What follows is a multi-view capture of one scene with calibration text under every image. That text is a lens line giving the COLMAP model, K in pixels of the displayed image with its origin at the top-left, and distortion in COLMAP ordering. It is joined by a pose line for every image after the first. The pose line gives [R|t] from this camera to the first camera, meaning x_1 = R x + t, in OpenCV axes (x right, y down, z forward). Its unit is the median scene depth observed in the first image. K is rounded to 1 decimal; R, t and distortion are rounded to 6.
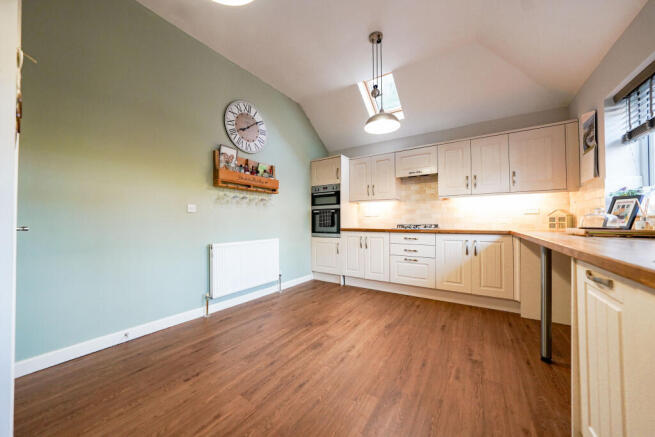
lens RADIAL K [[229.3, 0, 327.6], [0, 229.3, 218.9], [0, 0, 1]] dist [-0.021127, 0.000538]
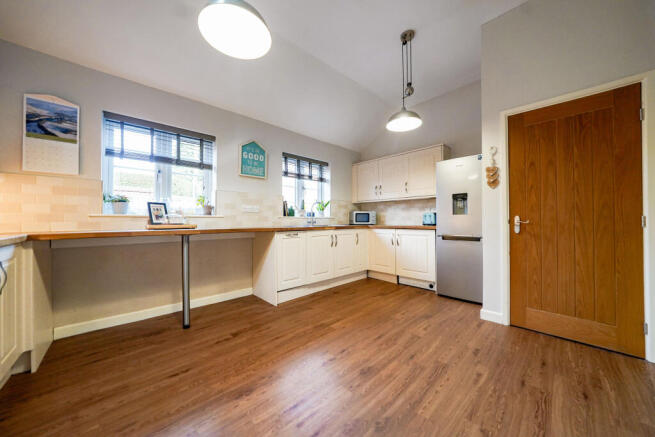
lens RADIAL K [[229.3, 0, 325.6], [0, 229.3, 218.9], [0, 0, 1]] dist [-0.021127, 0.000538]
pose [[-0.971922, 0.004361, 0.235265, -0.066400], [0.000862, 0.999887, -0.014976, 0.018335], [-0.235303, -0.014353, -0.971816, 1.274493]]
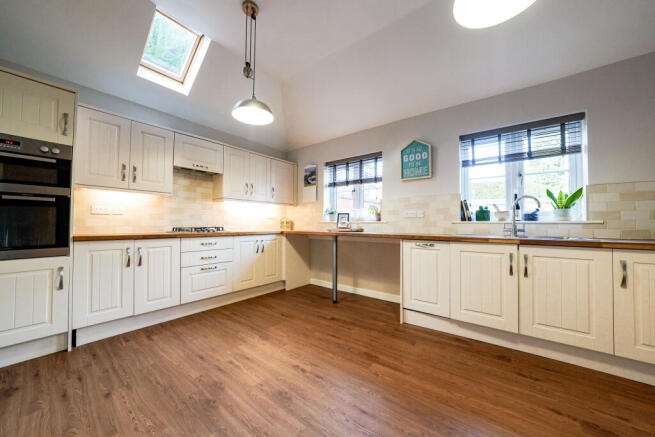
lens RADIAL K [[229.3, 0, 325.5], [0, 229.3, 220.8], [0, 0, 1]] dist [-0.021127, 0.000538]
pose [[0.084093, 0.019702, 0.996263, -0.527681], [-0.017286, 0.999683, -0.018311, 0.009642], [-0.996308, -0.015681, 0.084407, 0.569171]]
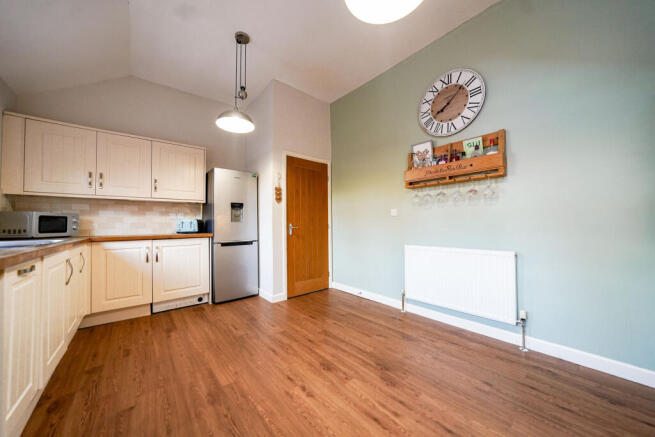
lens RADIAL K [[229.3, 0, 327.2], [0, 229.3, 219.5], [0, 0, 1]] dist [-0.021127, 0.000538]
pose [[-0.278836, -0.017756, -0.960175, 0.558572], [0.021461, 0.999464, -0.024715, 0.010090], [0.960099, -0.027498, -0.278306, 0.879526]]
